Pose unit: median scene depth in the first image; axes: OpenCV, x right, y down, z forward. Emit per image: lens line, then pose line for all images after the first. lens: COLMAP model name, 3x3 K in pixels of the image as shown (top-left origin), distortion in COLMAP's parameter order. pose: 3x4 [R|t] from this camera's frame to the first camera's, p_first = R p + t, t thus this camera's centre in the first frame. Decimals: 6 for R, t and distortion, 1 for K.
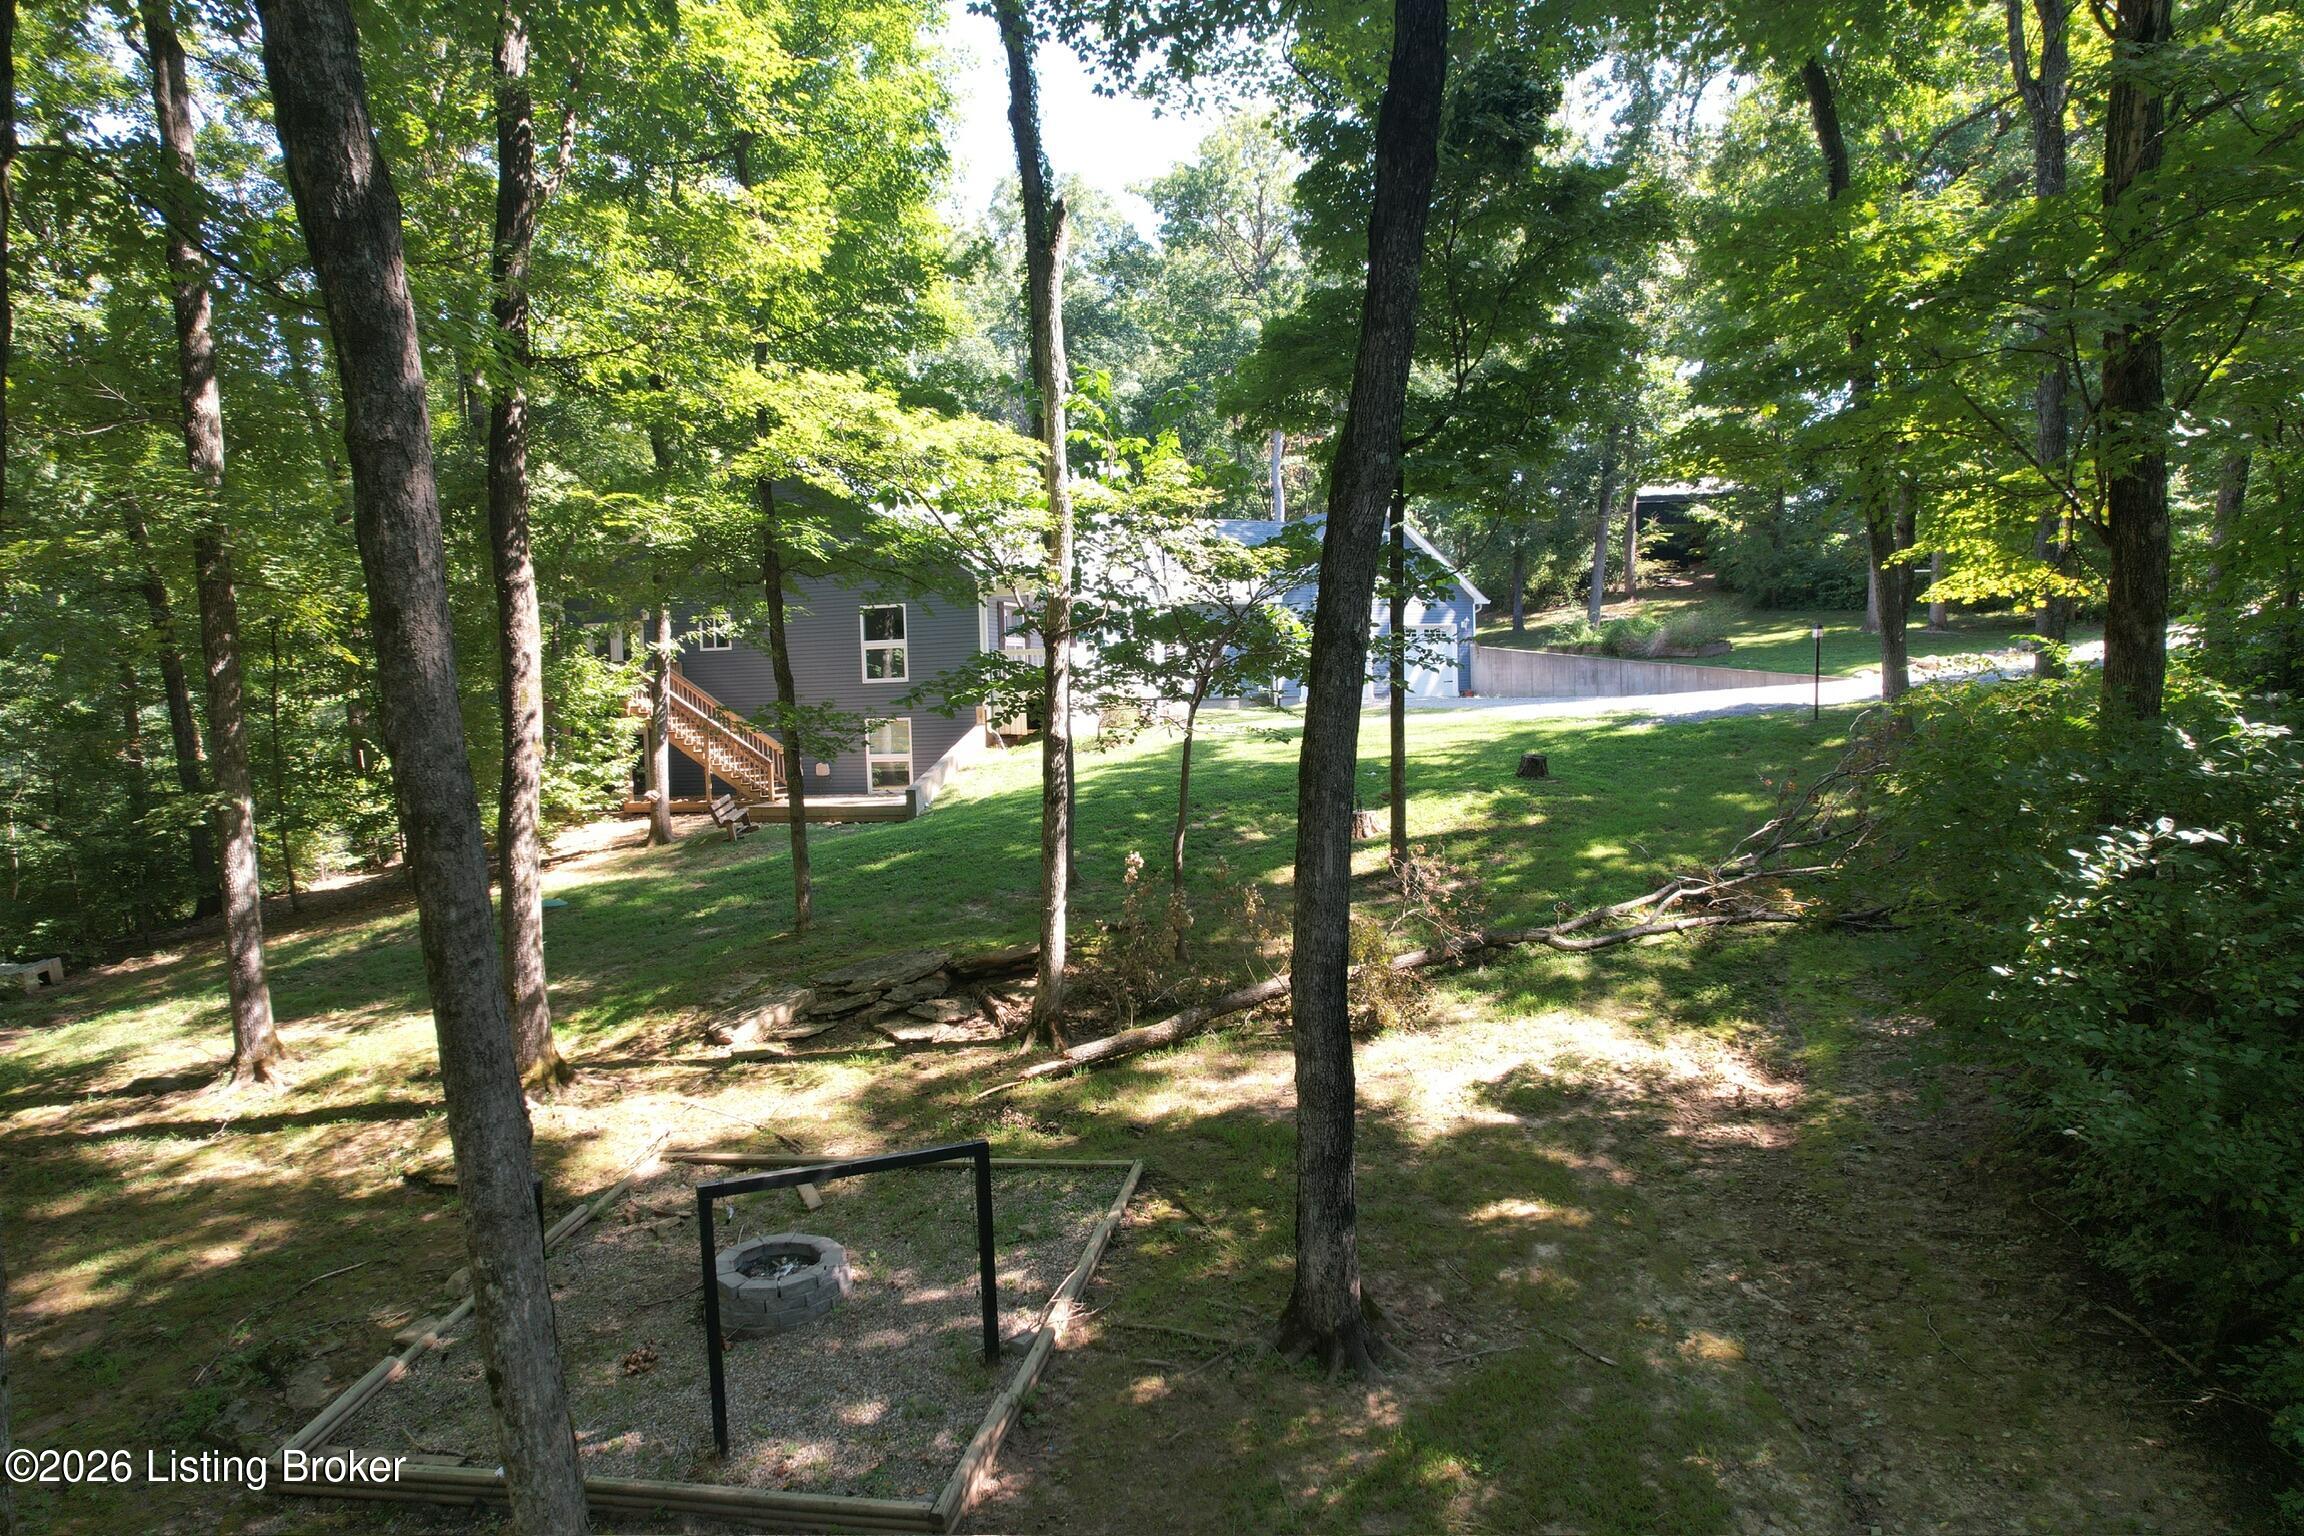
lens RADIAL K [[1491.5, 0, 1156.0], [0, 1491.5, 772.0], [0, 0, 1]] dist [-0.067258, 0.063673]
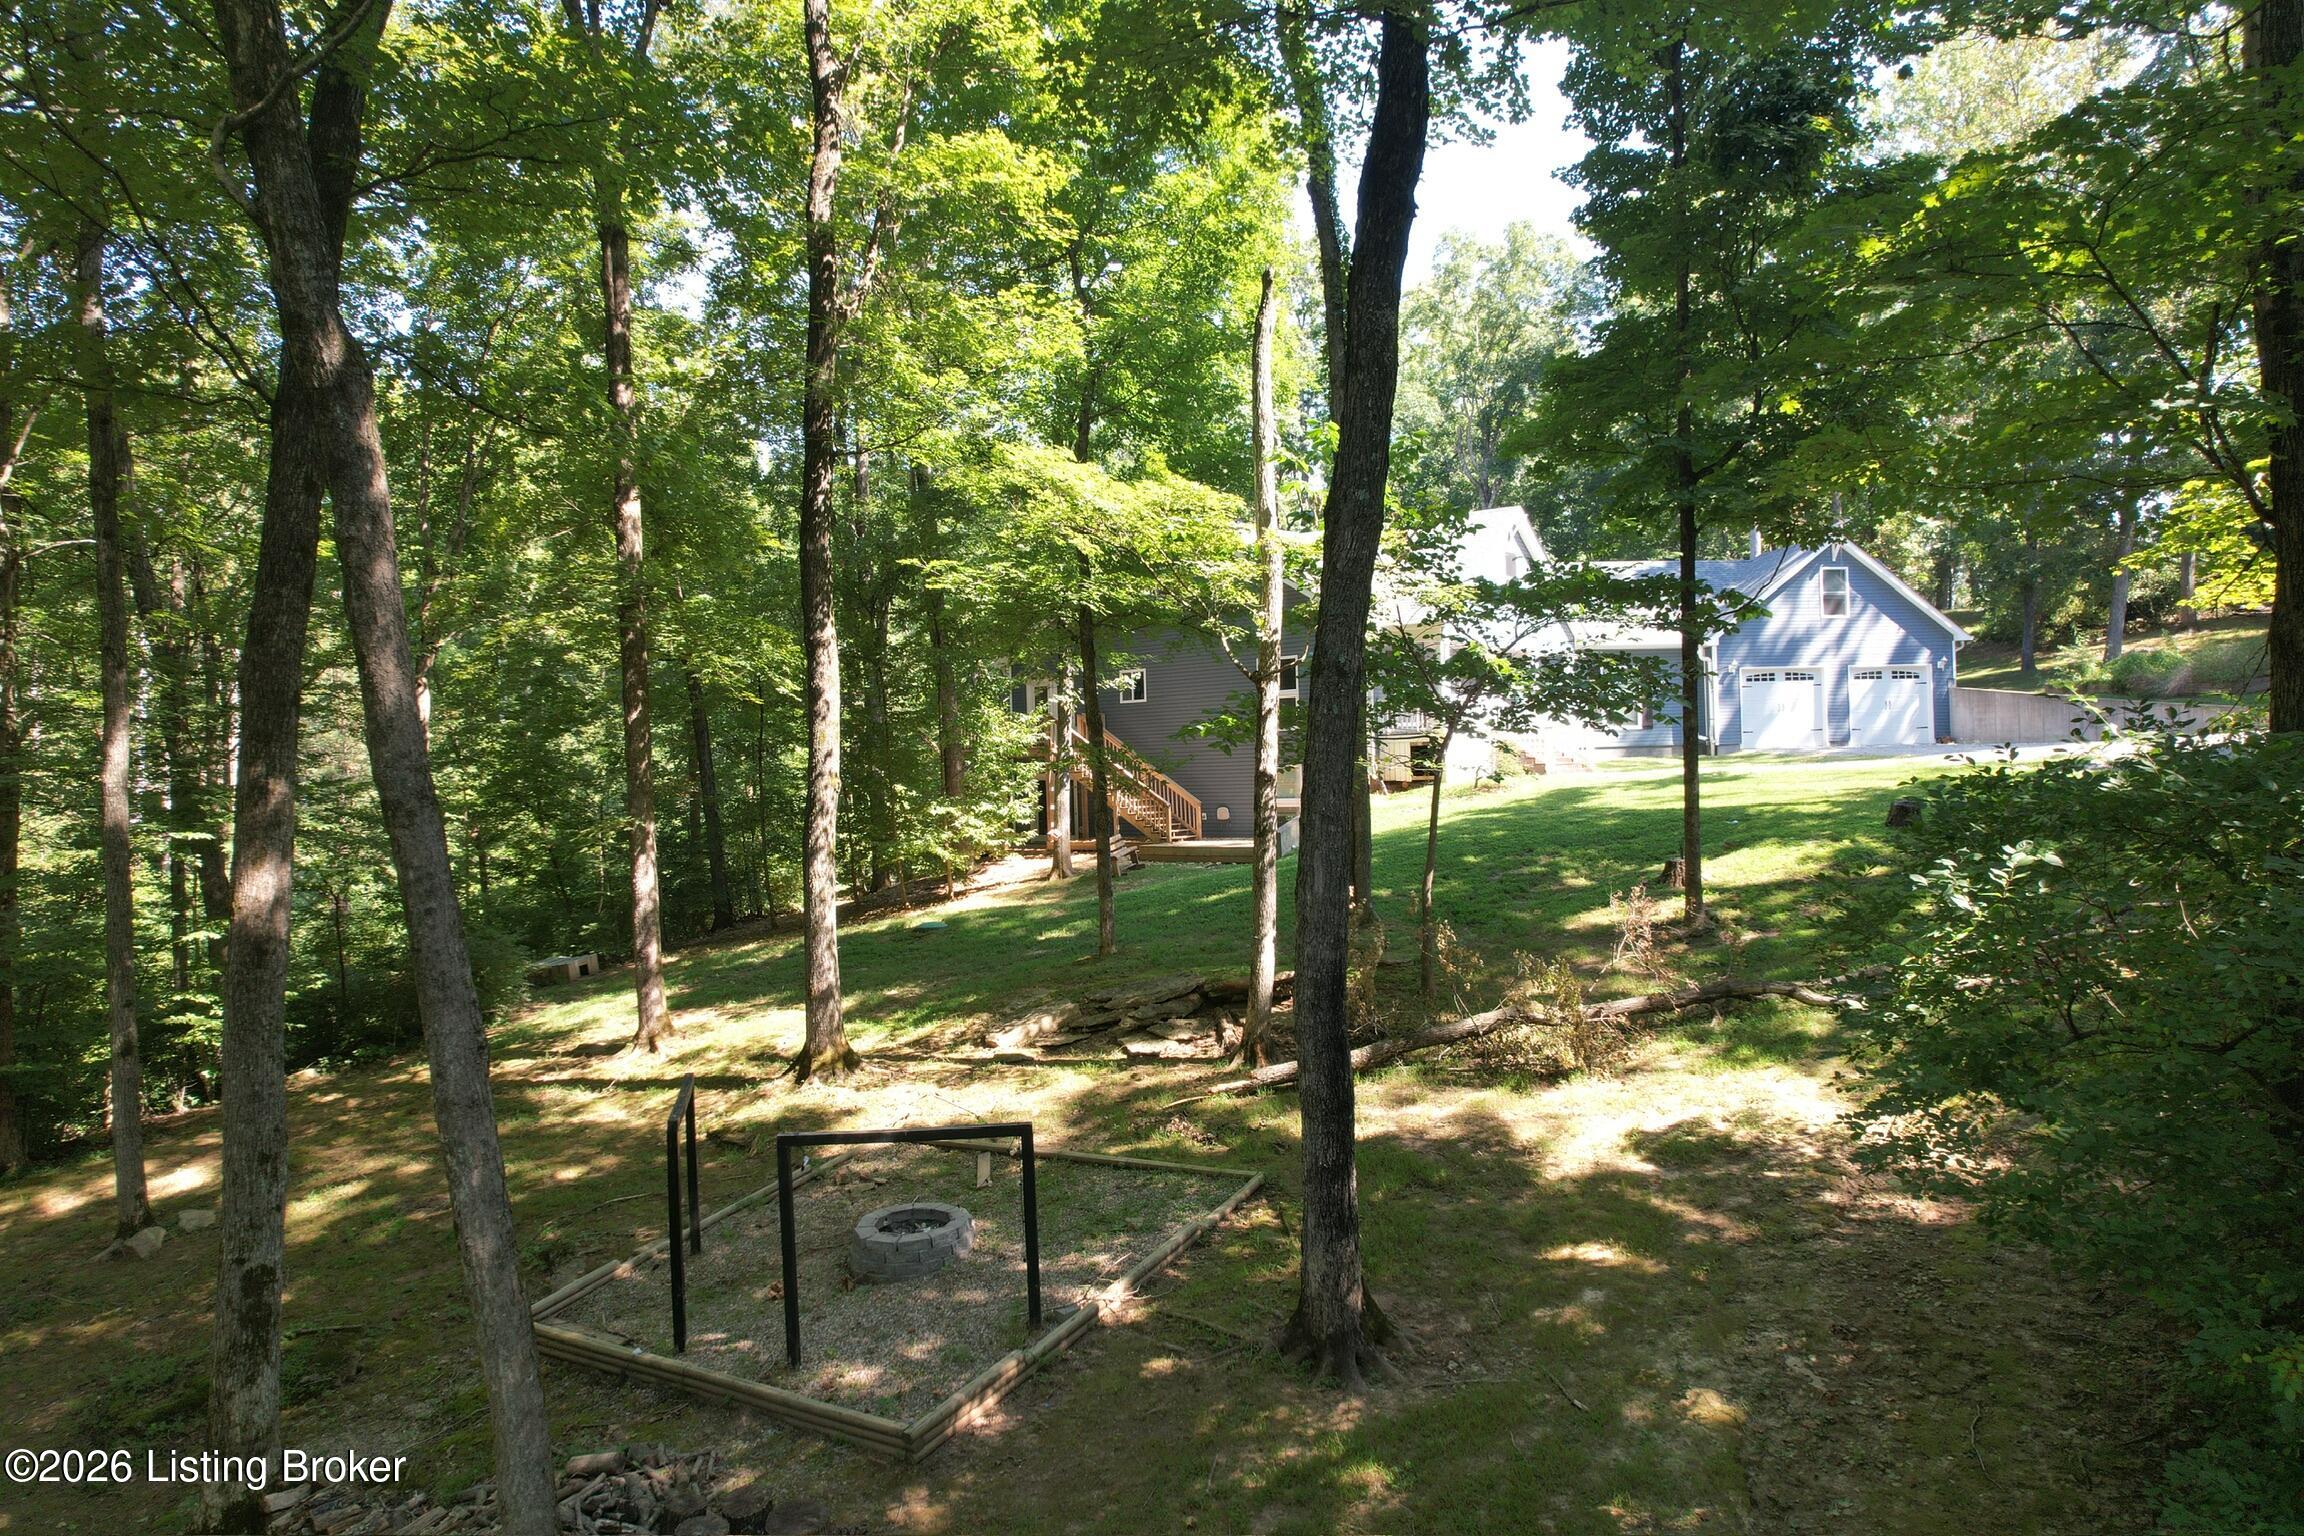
lens RADIAL K [[1491.5, 0, 1156.0], [0, 1491.5, 772.0], [0, 0, 1]] dist [-0.067258, 0.063673]
pose [[0.932489, 0.002141, -0.361193, 0.239275], [-0.015746, 0.999273, -0.034730, 0.013545], [0.360856, 0.038072, 0.931844, -0.012054]]
